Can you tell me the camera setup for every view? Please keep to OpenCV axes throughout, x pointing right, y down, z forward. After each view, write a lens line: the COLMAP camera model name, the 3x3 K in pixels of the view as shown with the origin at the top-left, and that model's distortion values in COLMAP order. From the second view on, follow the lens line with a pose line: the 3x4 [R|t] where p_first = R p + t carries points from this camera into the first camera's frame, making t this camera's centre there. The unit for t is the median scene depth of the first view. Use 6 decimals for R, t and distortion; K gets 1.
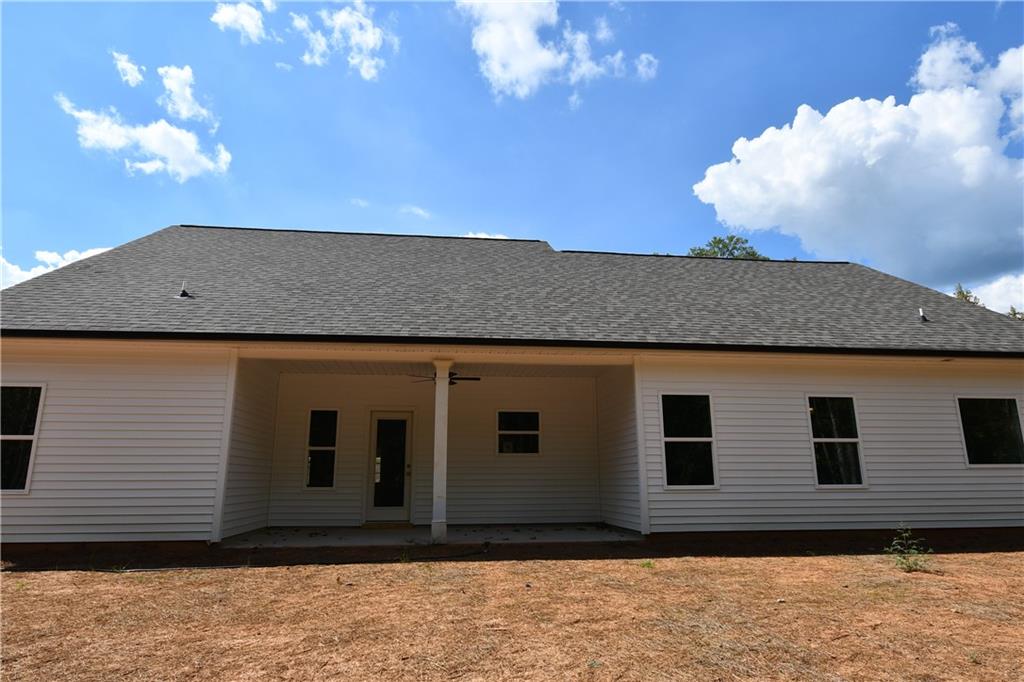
lens RADIAL K [[586.6, 0, 509.2], [0, 586.6, 344.8], [0, 0, 1]] dist [-0.003494, 0.000681]
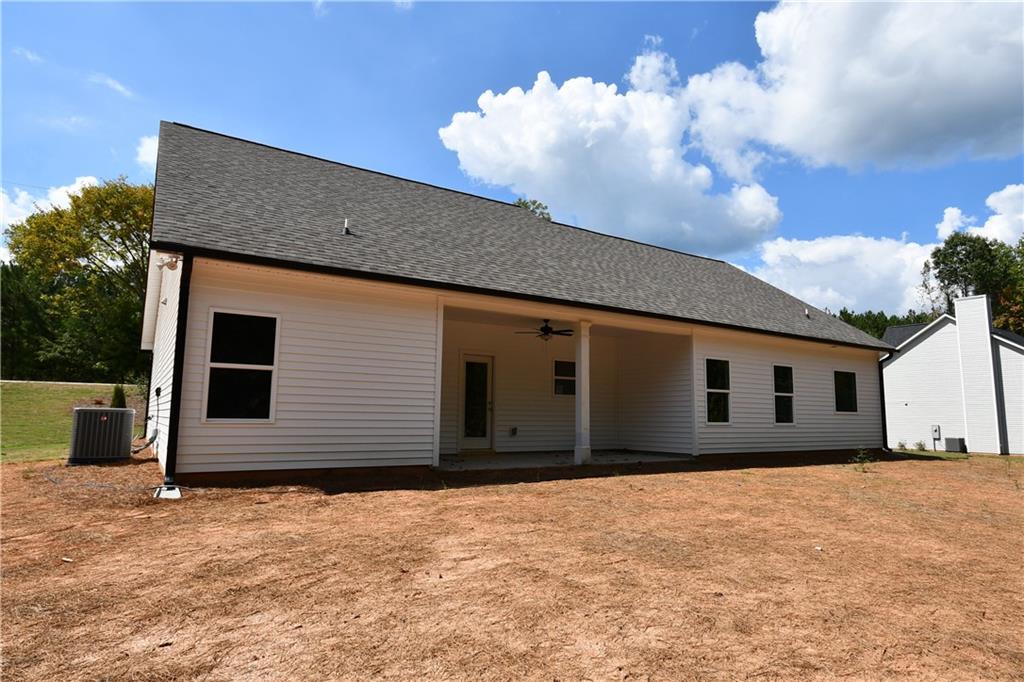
lens RADIAL K [[586.6, 0, 509.4], [0, 586.6, 346.1], [0, 0, 1]] dist [-0.013037, 0.011302]
pose [[0.898788, 0.068183, 0.433049, -0.765876], [-0.115807, 0.989668, 0.084533, -0.008272], [-0.422812, -0.126127, 0.897398, -0.052754]]
